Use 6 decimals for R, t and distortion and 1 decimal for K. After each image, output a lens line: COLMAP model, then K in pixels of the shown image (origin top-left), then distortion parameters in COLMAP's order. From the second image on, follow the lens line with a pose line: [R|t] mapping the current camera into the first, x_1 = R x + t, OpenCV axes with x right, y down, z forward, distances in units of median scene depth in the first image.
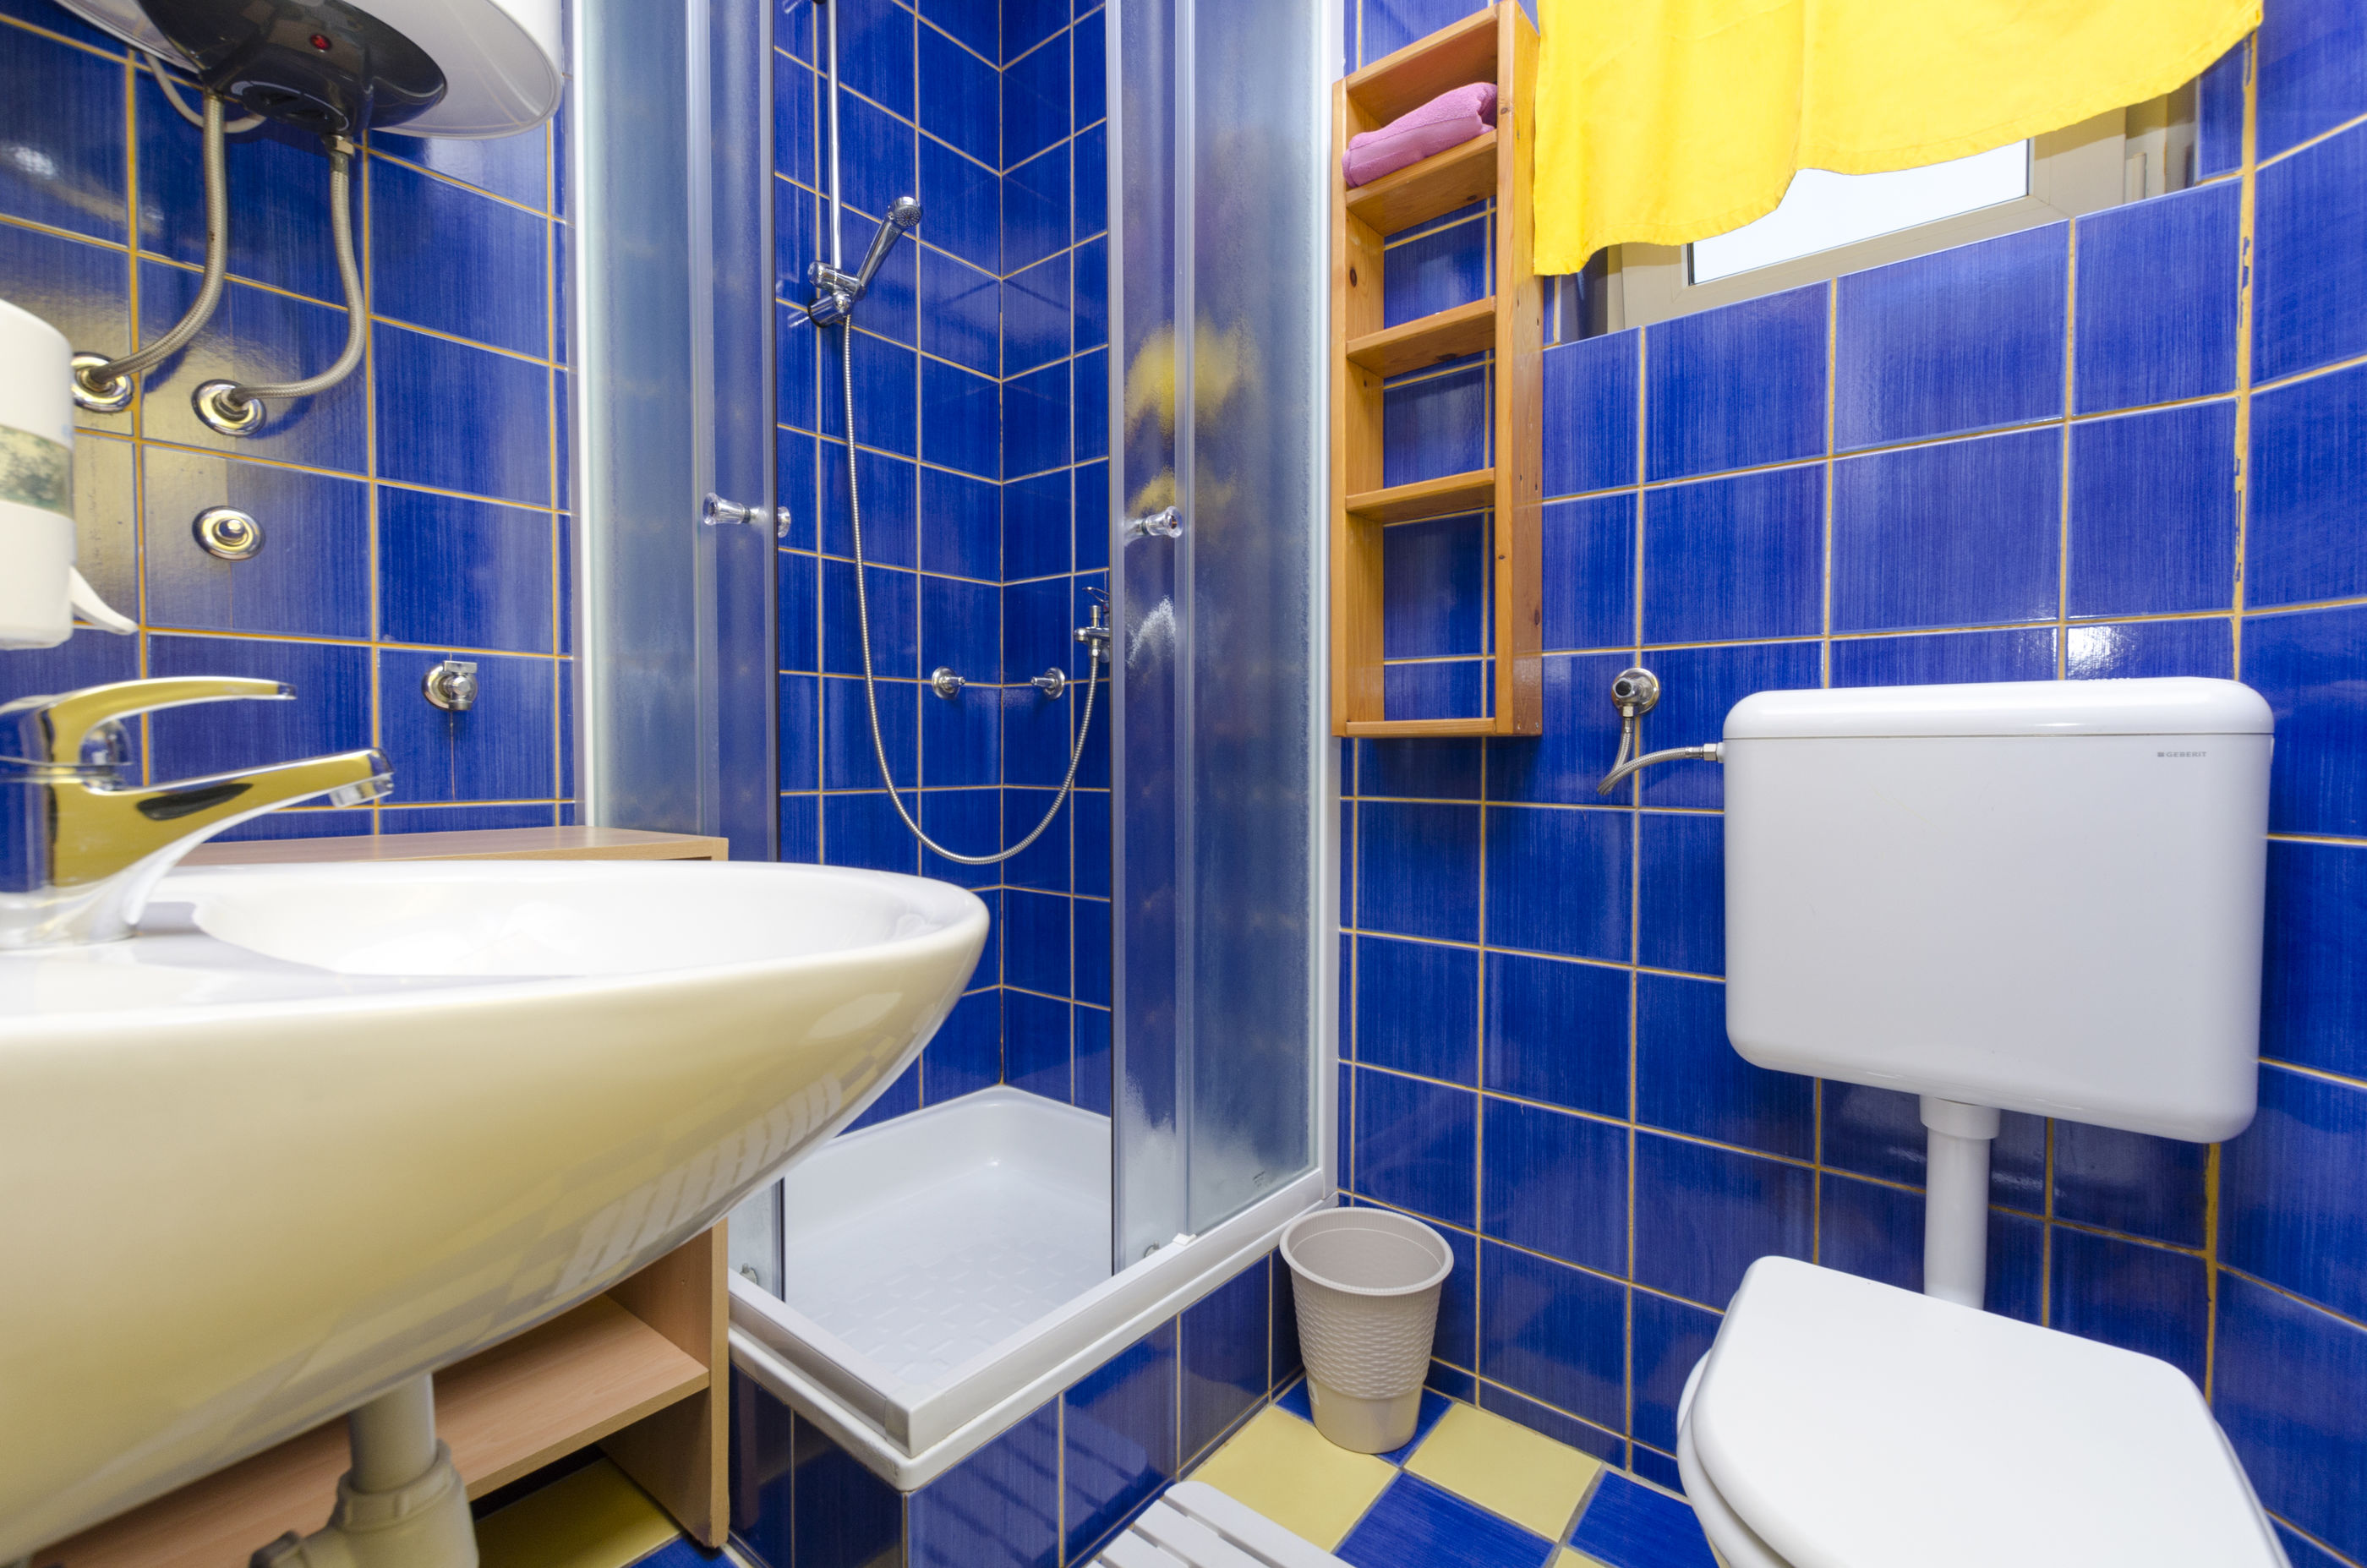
lens RADIAL K [[1022.5, 0, 1189.8], [0, 1022.5, 780.9], [0, 0, 1]] dist [0.013458, -0.007426]
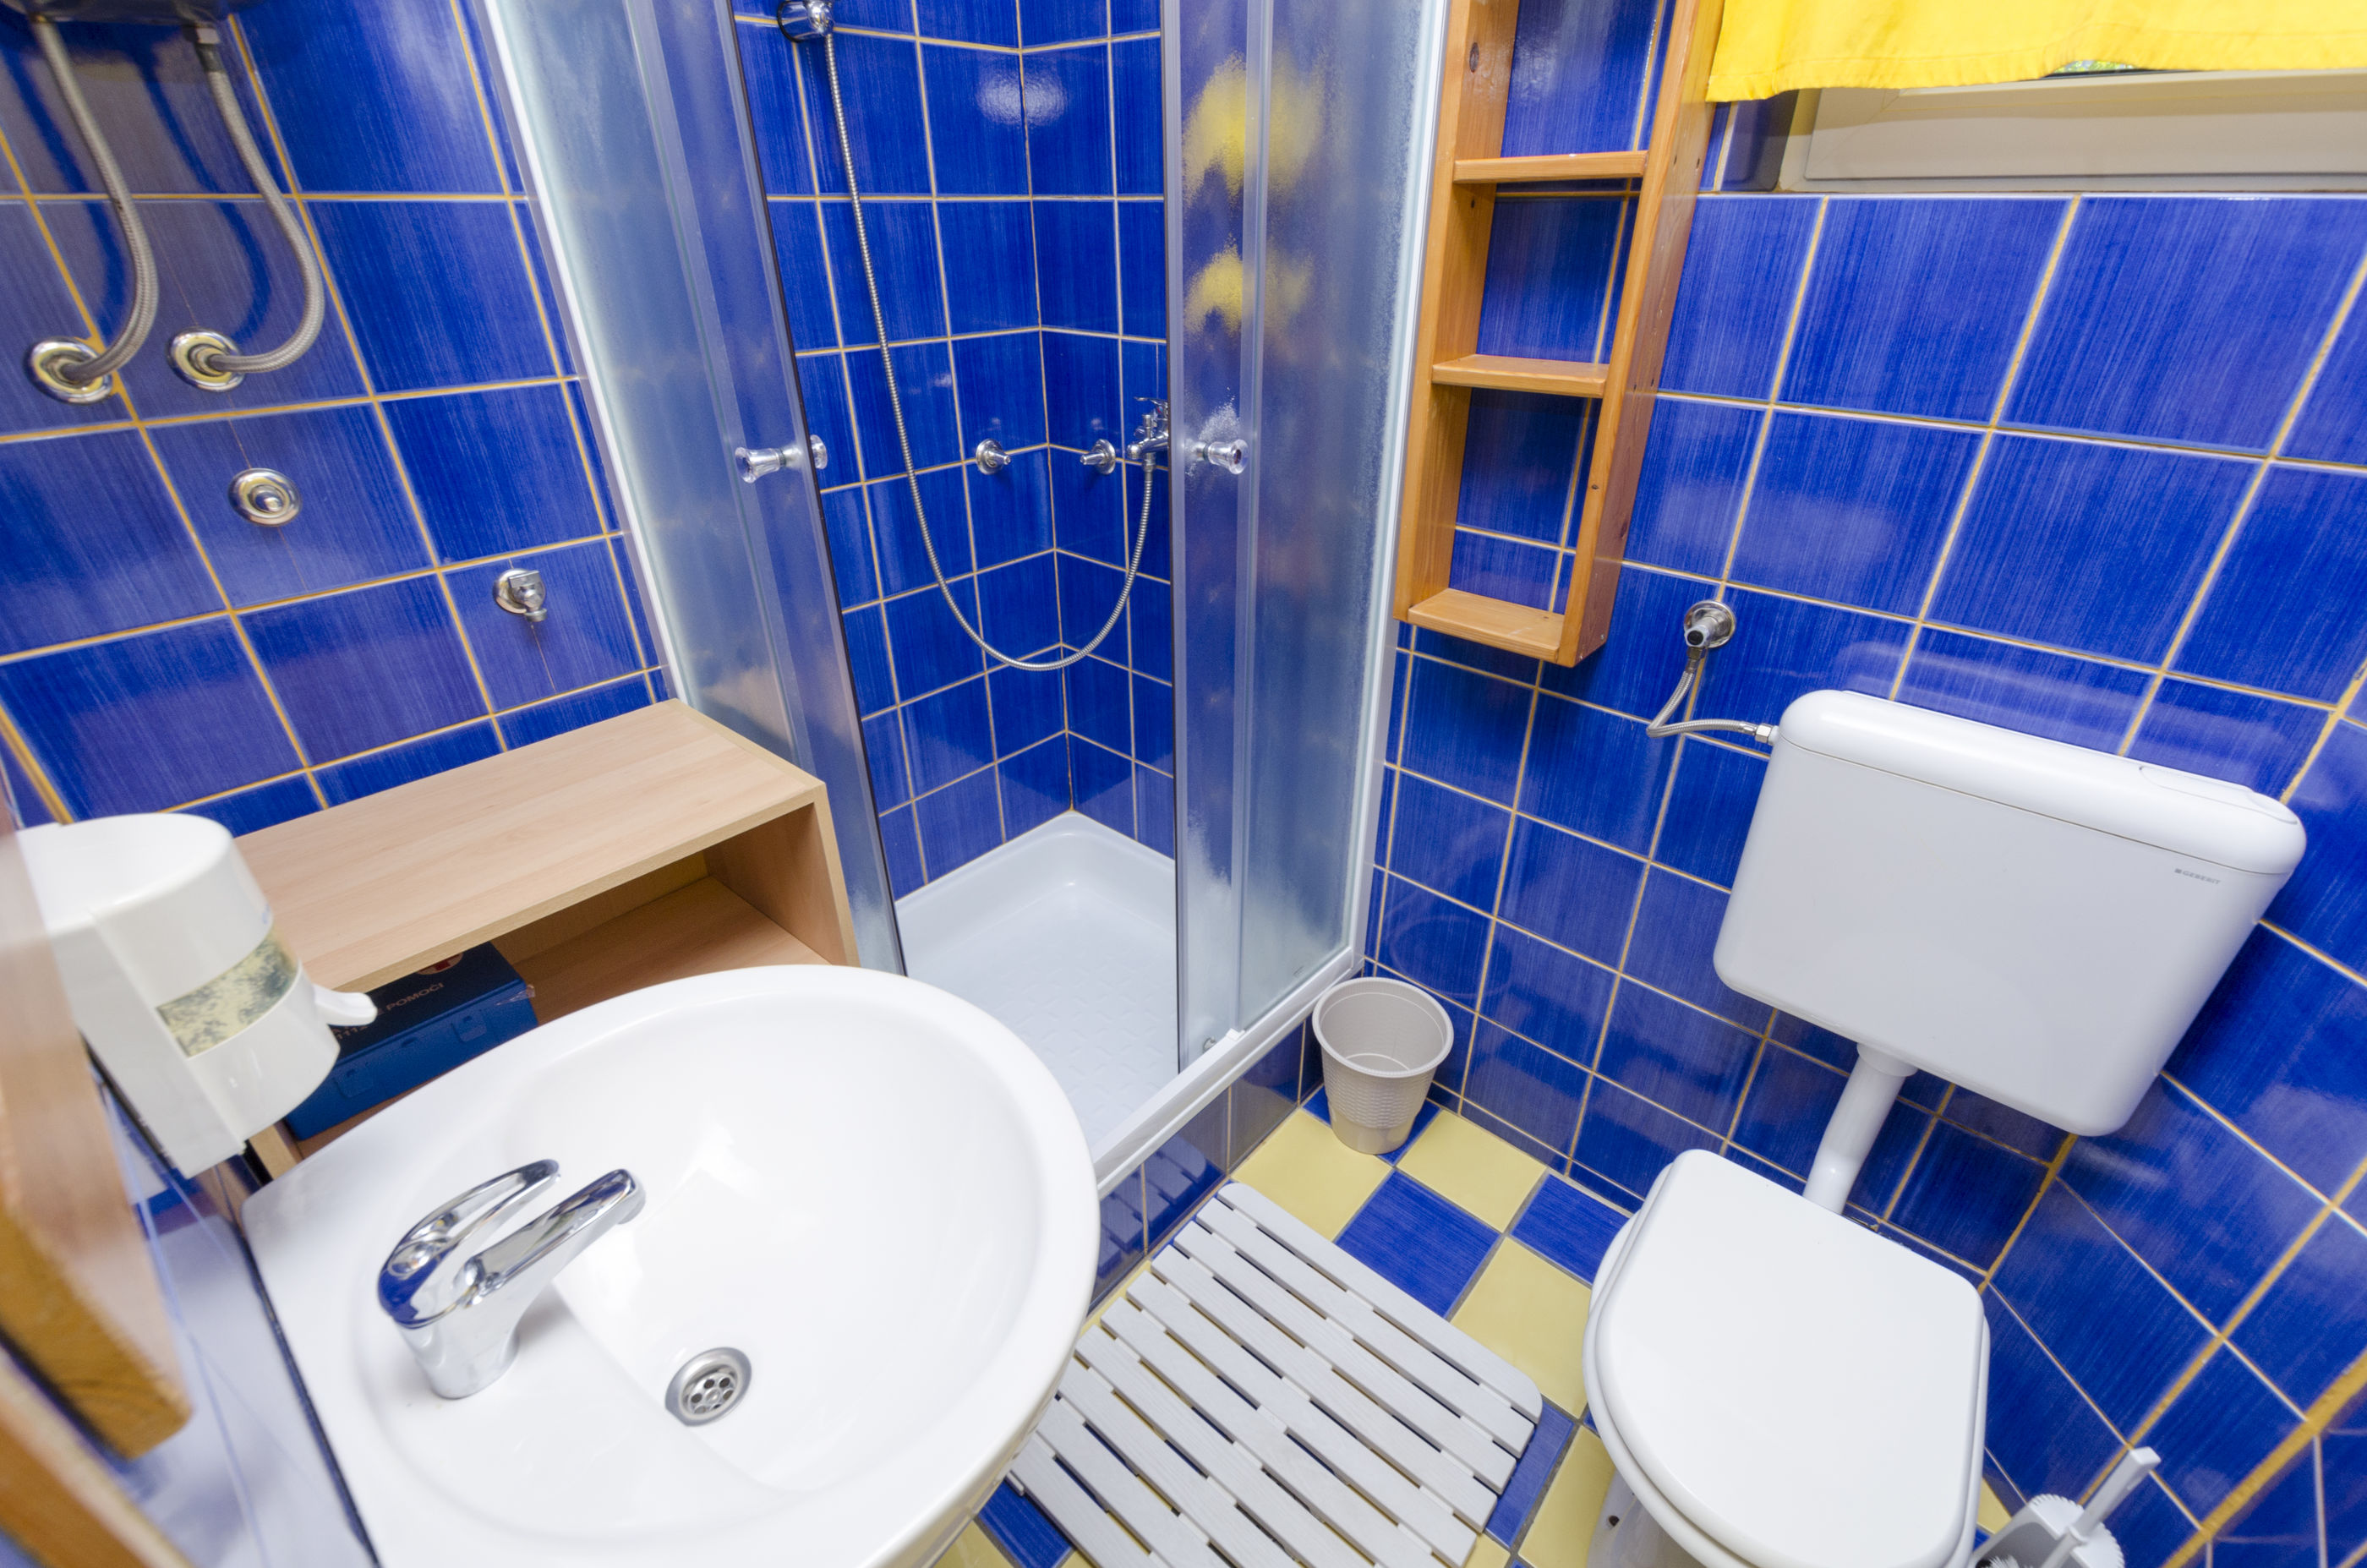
lens RADIAL K [[1022.5, 0, 1189.8], [0, 1022.5, 780.9], [0, 0, 1]] dist [0.013458, -0.007426]
pose [[0.999023, 0.017438, -0.040603, -0.014465], [0.003817, 0.881358, 0.472433, -0.381916], [0.044025, -0.472127, 0.880431, 0.047146]]
